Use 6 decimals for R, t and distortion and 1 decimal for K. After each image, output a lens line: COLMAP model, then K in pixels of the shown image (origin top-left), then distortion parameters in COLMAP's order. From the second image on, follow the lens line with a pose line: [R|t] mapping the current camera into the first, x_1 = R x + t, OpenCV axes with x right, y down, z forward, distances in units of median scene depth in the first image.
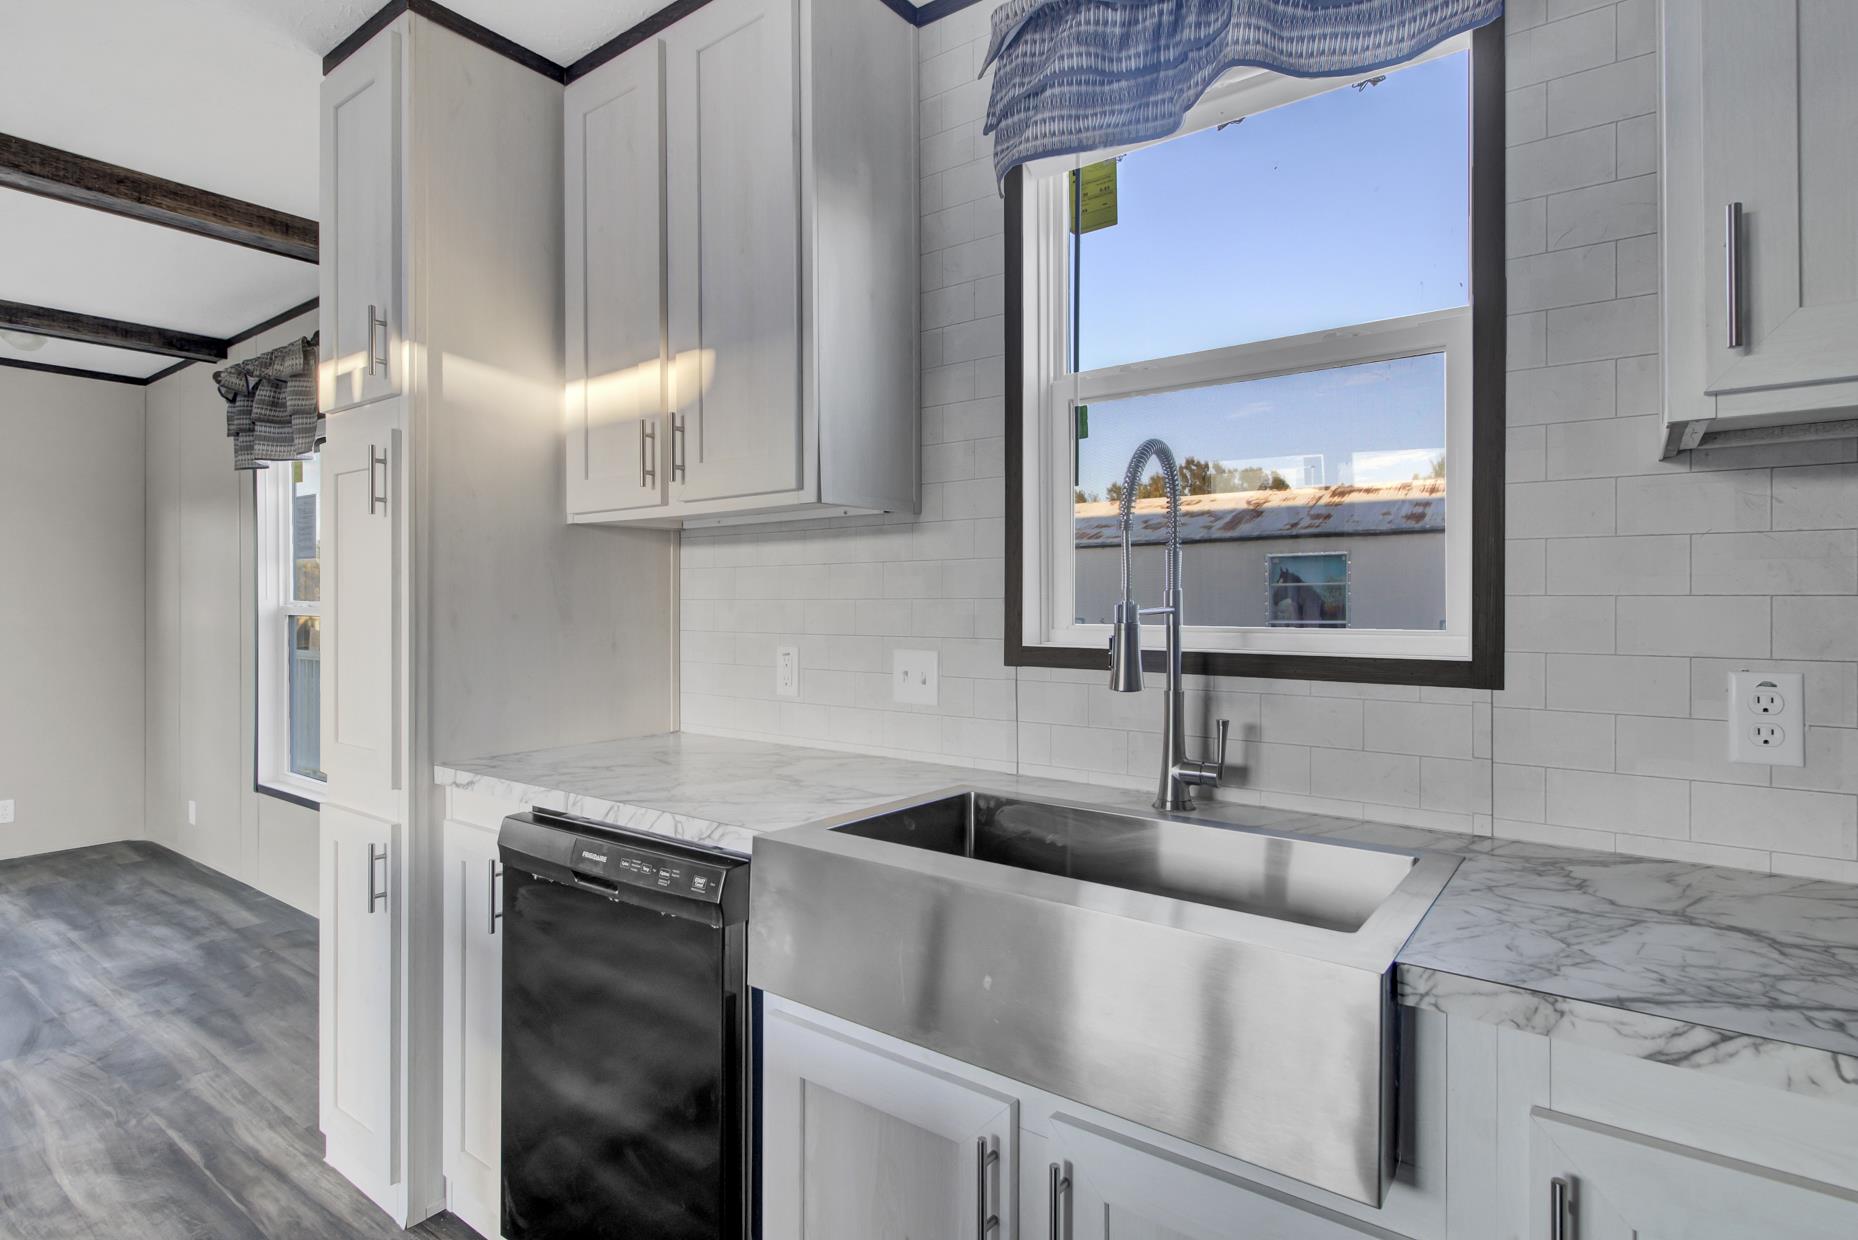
lens RADIAL K [[954.9, 0, 925.5], [0, 954.9, 608.2], [0, 0, 1]] dist [0.006596, 0.001172]
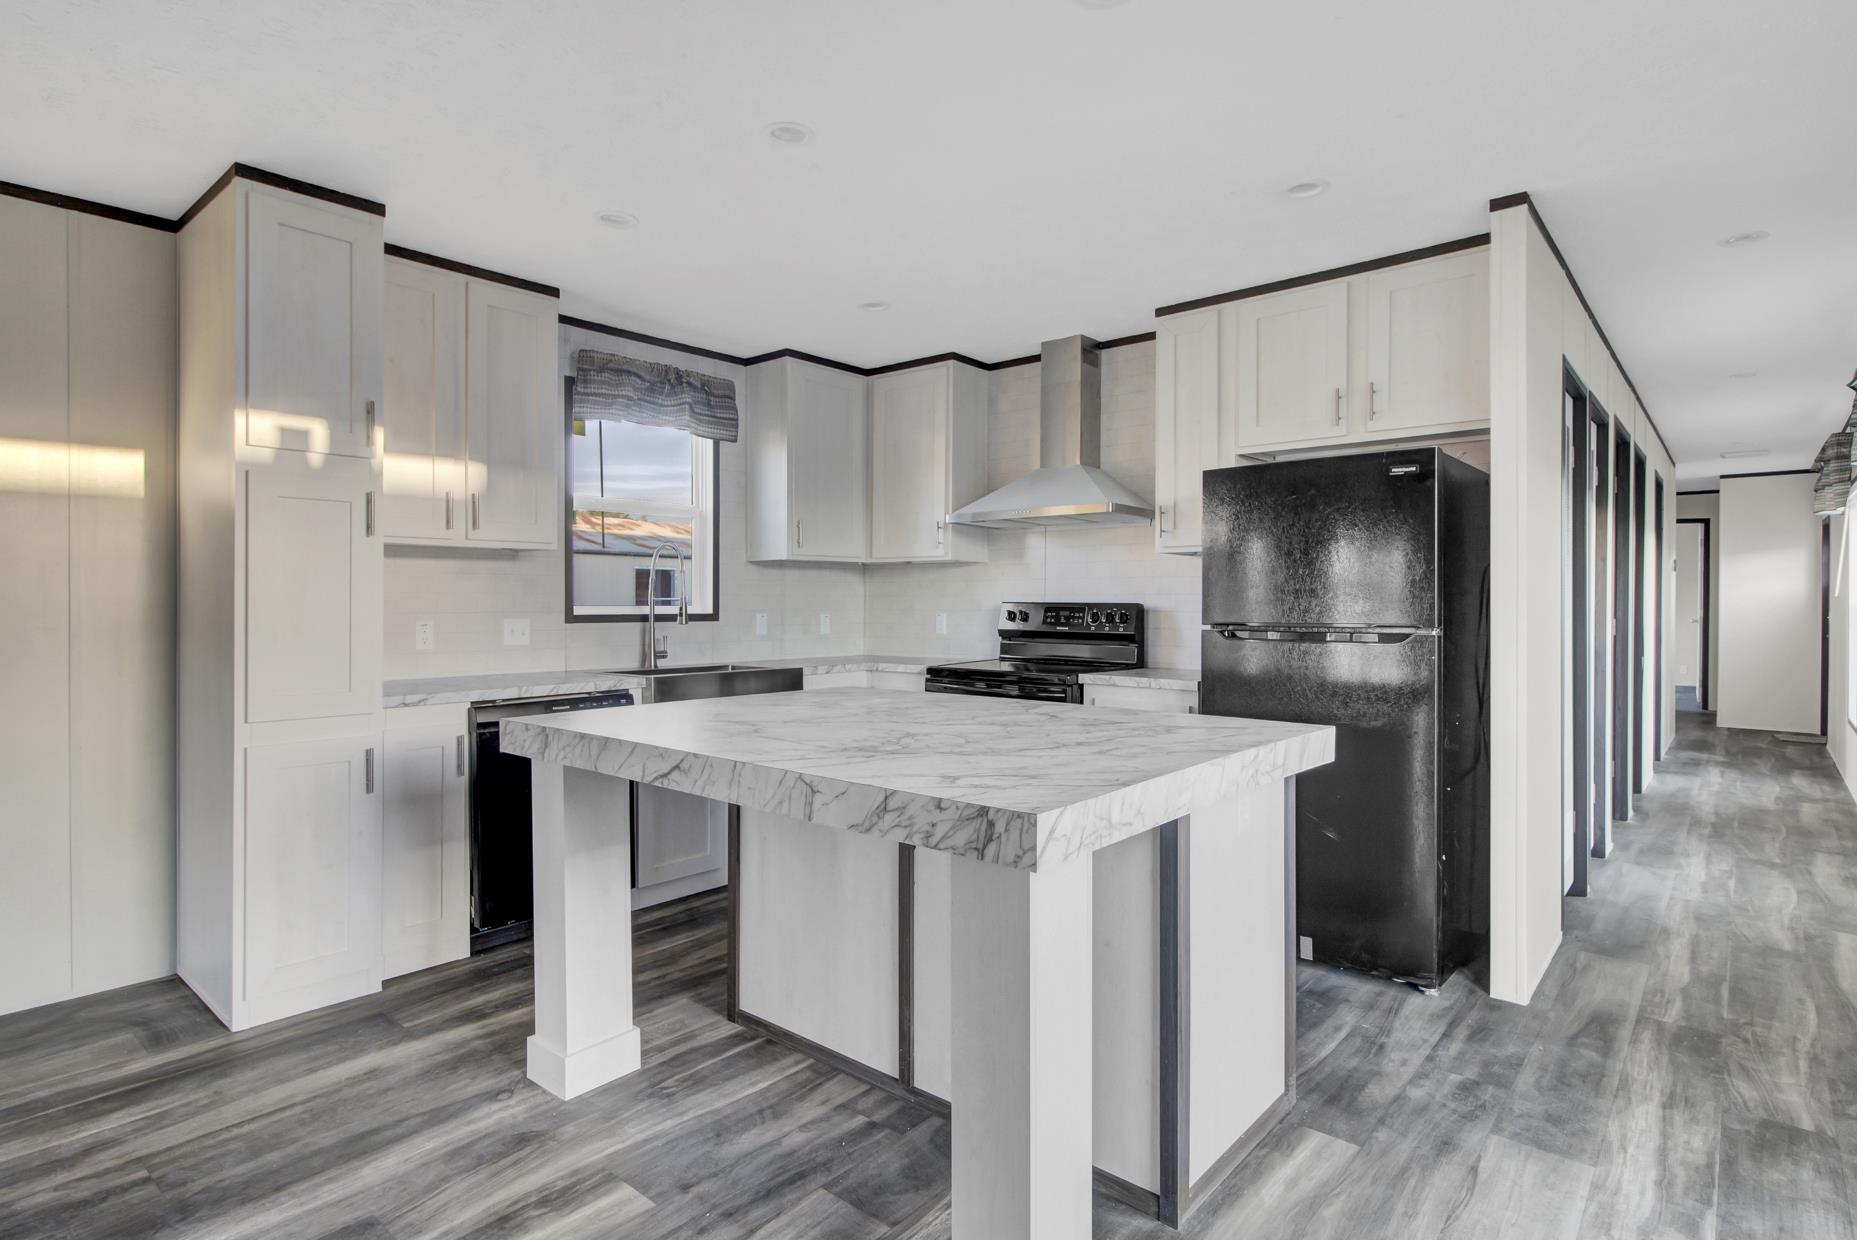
lens RADIAL K [[954.4, 0, 927.7], [0, 954.4, 611.9], [0, 0, 1]] dist [0.006596, 0.001172]
pose [[0.045049, -0.005742, 0.998968, -2.023939], [0.007856, 0.999955, 0.005393, 0.025412], [-0.998954, 0.007605, 0.045092, 0.029712]]
